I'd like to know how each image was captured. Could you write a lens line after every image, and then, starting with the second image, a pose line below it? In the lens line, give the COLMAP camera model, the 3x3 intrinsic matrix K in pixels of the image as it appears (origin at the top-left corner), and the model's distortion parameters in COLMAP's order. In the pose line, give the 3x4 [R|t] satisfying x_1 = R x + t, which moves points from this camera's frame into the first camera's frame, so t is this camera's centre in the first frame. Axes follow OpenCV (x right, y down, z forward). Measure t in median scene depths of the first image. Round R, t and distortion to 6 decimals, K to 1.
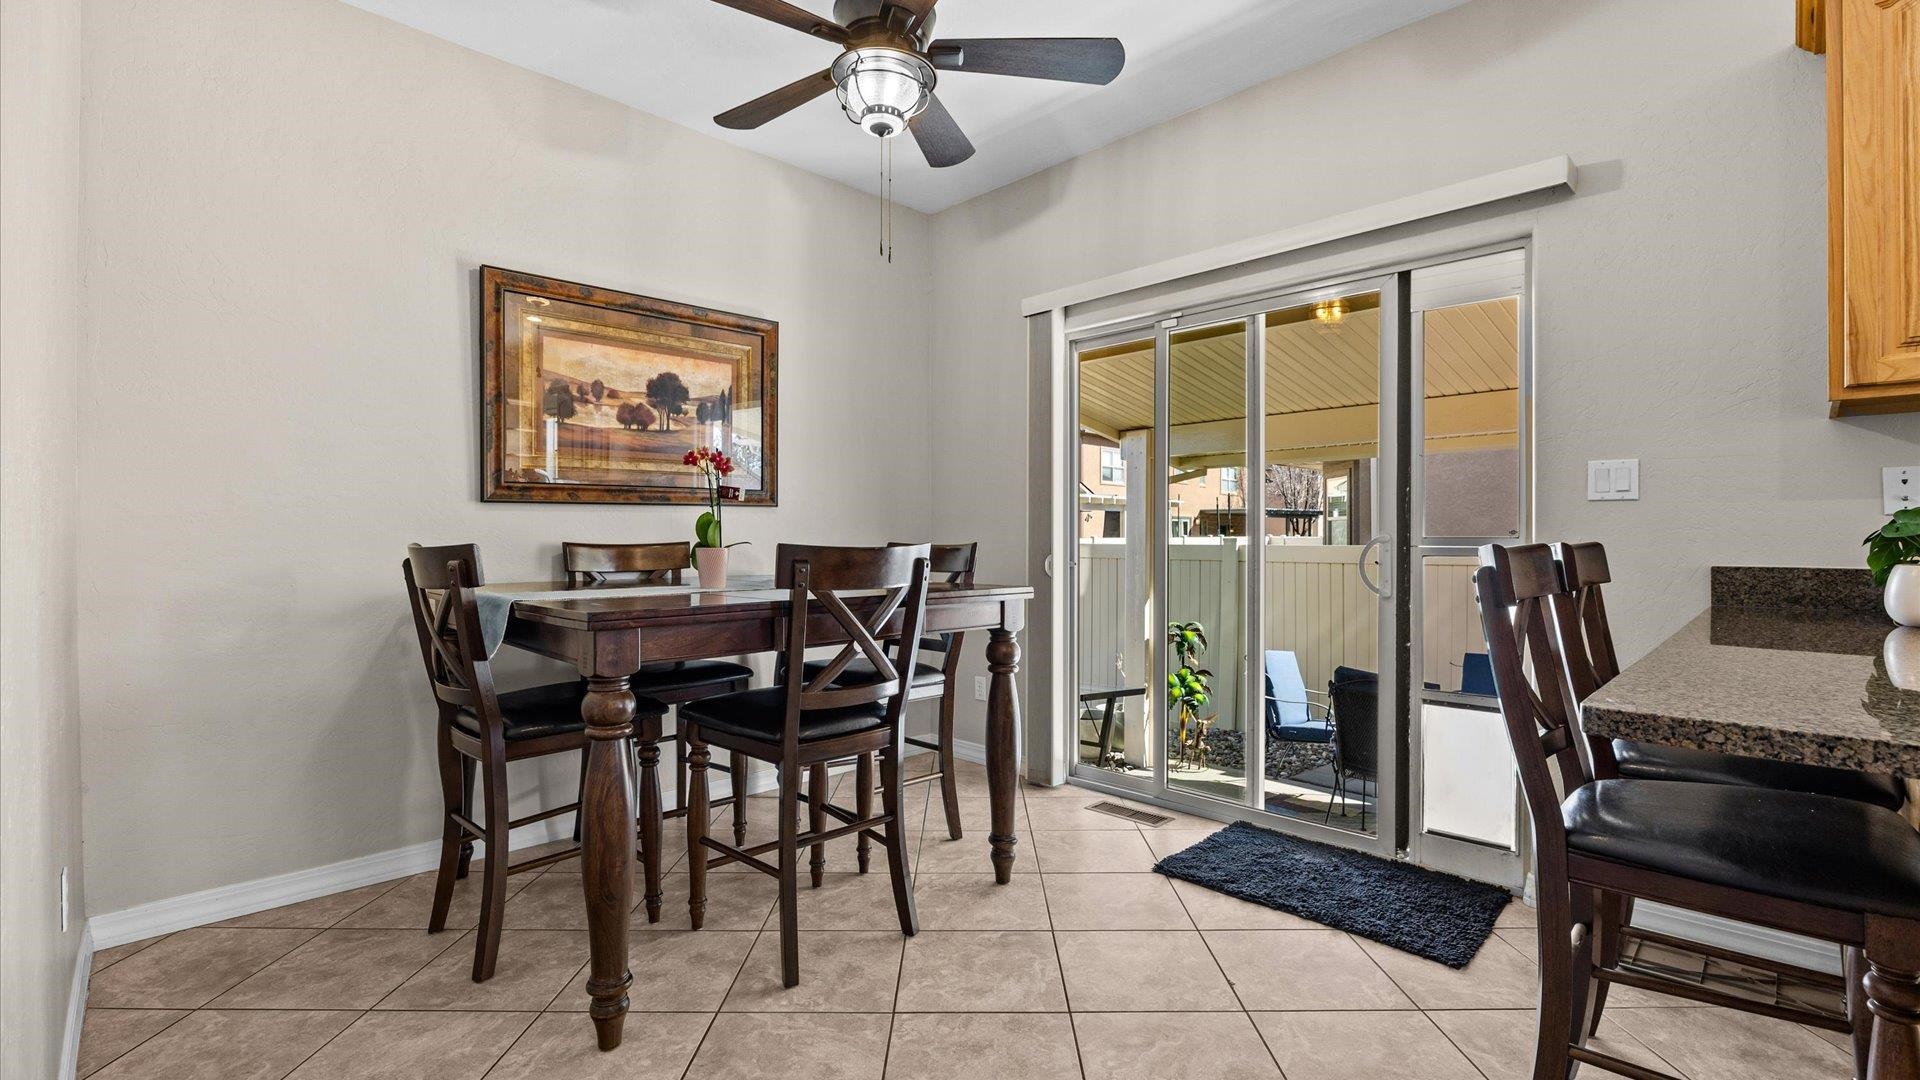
lens RADIAL K [[859.6, 0, 969.2], [0, 859.6, 533.2], [0, 0, 1]] dist [-0.001633, 0.000177]
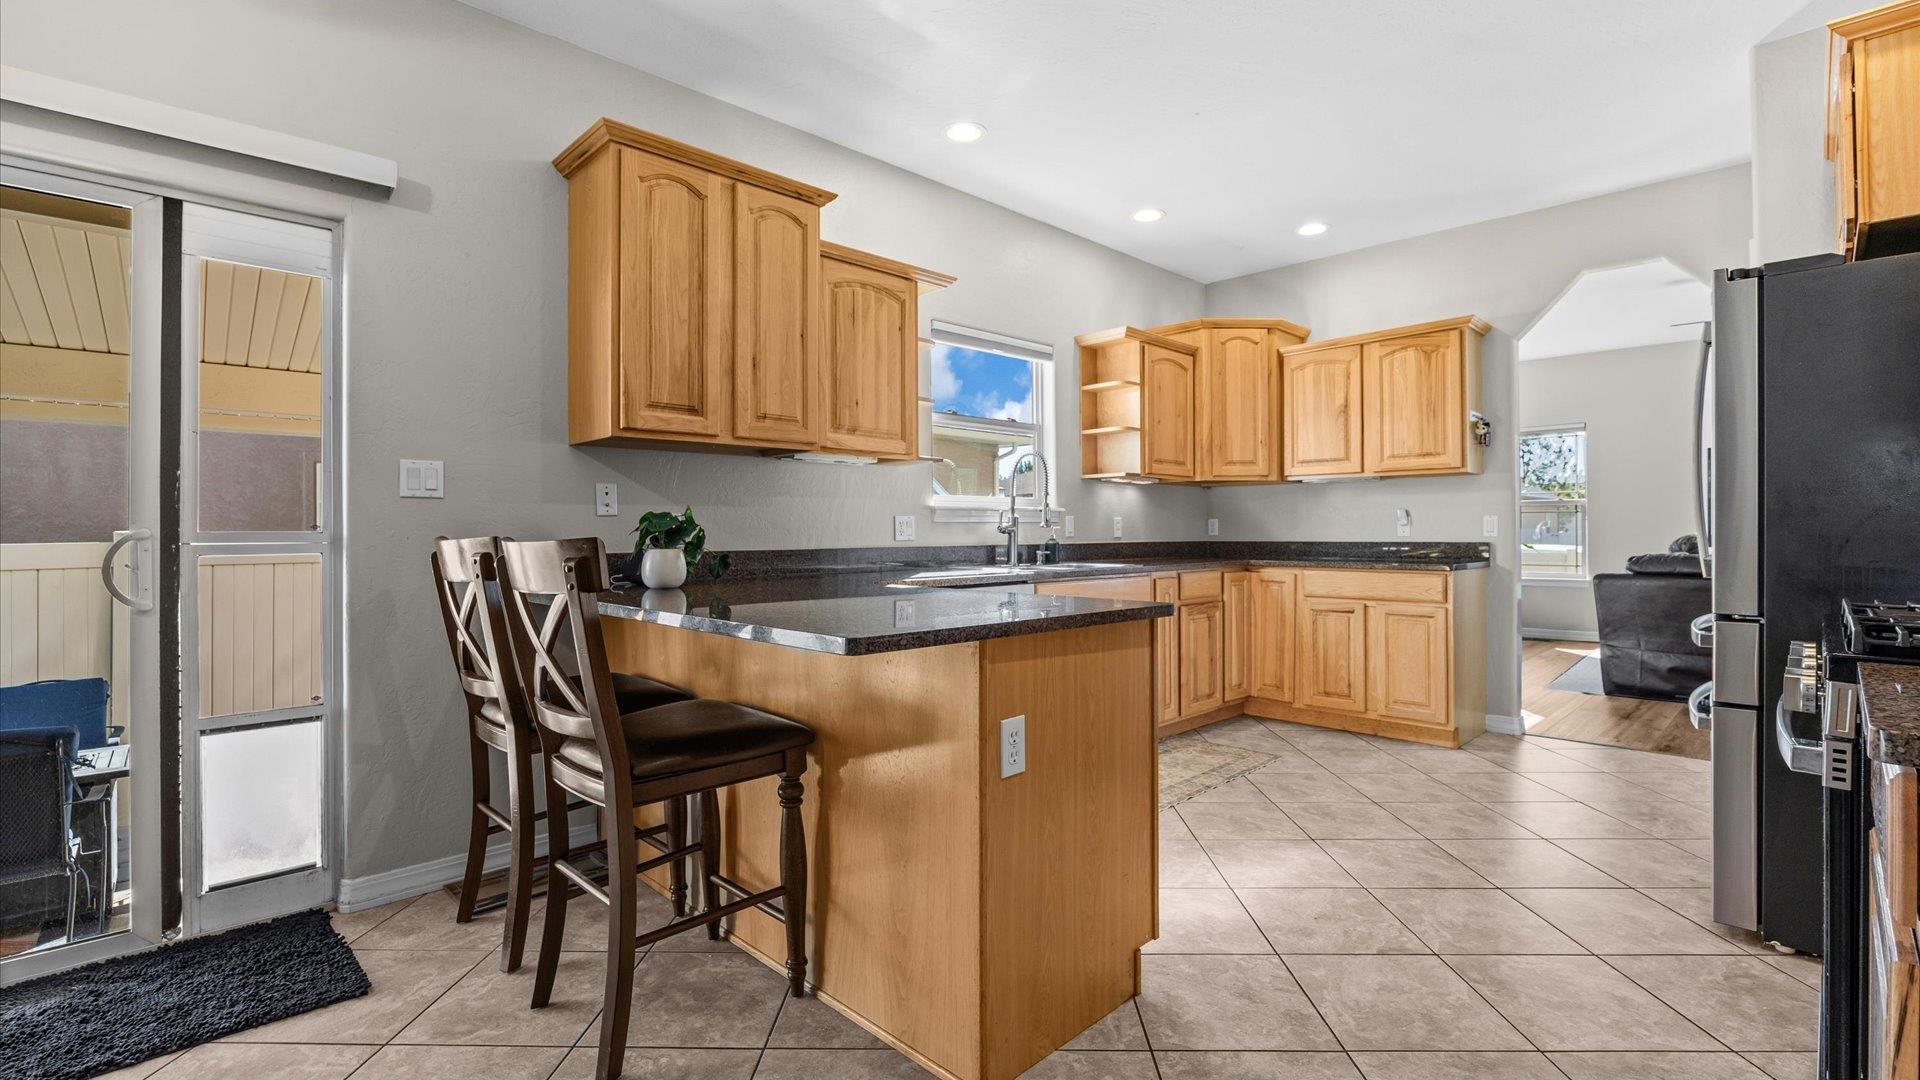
lens RADIAL K [[866.8, 0, 958.4], [0, 866.8, 524.7], [0, 0, 1]] dist [-0.012071, -0.000140]
pose [[-0.001361, 0.005493, 0.999984, -0.240203], [0.000512, 0.999985, -0.005492, 0.001247], [-0.999999, 0.000504, -0.001363, 0.231264]]
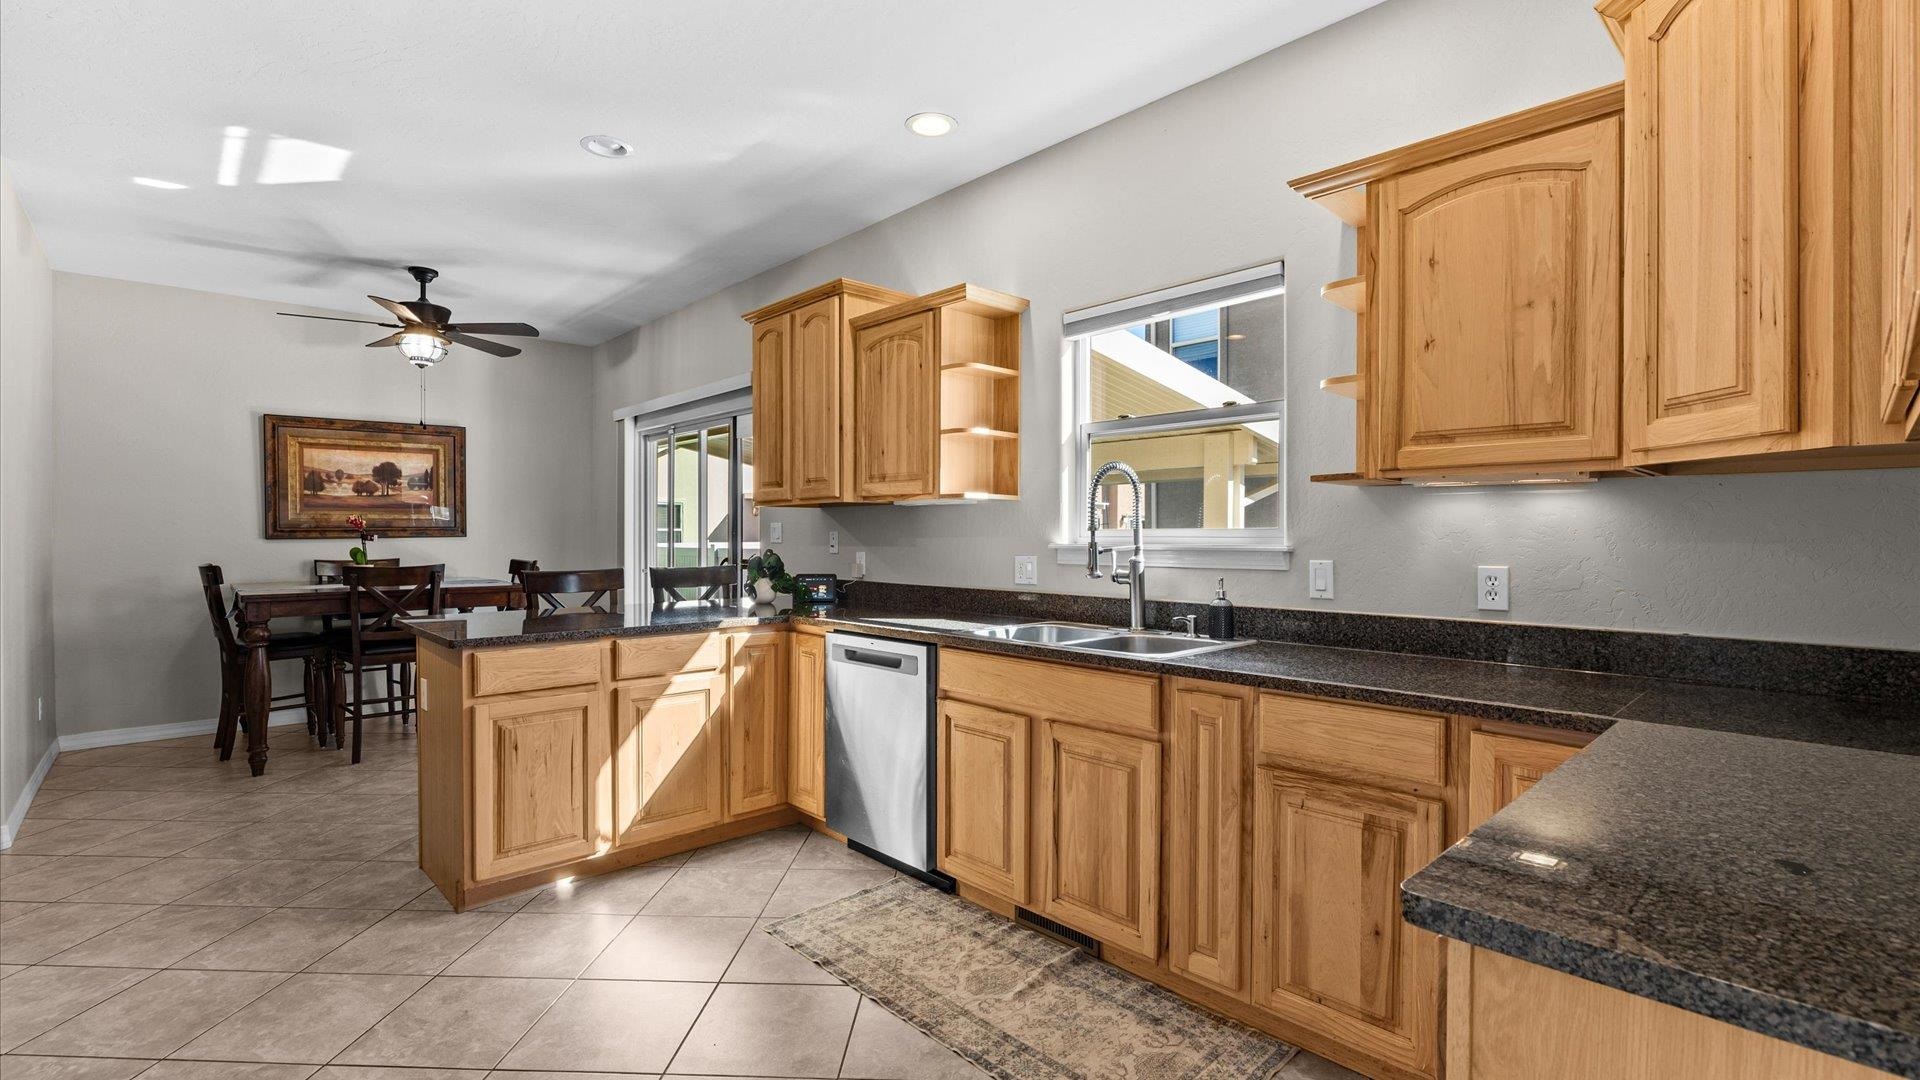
lens RADIAL K [[866.8, 0, 958.4], [0, 866.8, 524.7], [0, 0, 1]] dist [-0.012071, -0.000140]
pose [[0.999541, -0.003023, -0.030147, 1.228062], [0.002787, 0.999965, -0.007855, -0.060215], [0.030170, 0.007767, 0.999515, -1.019953]]
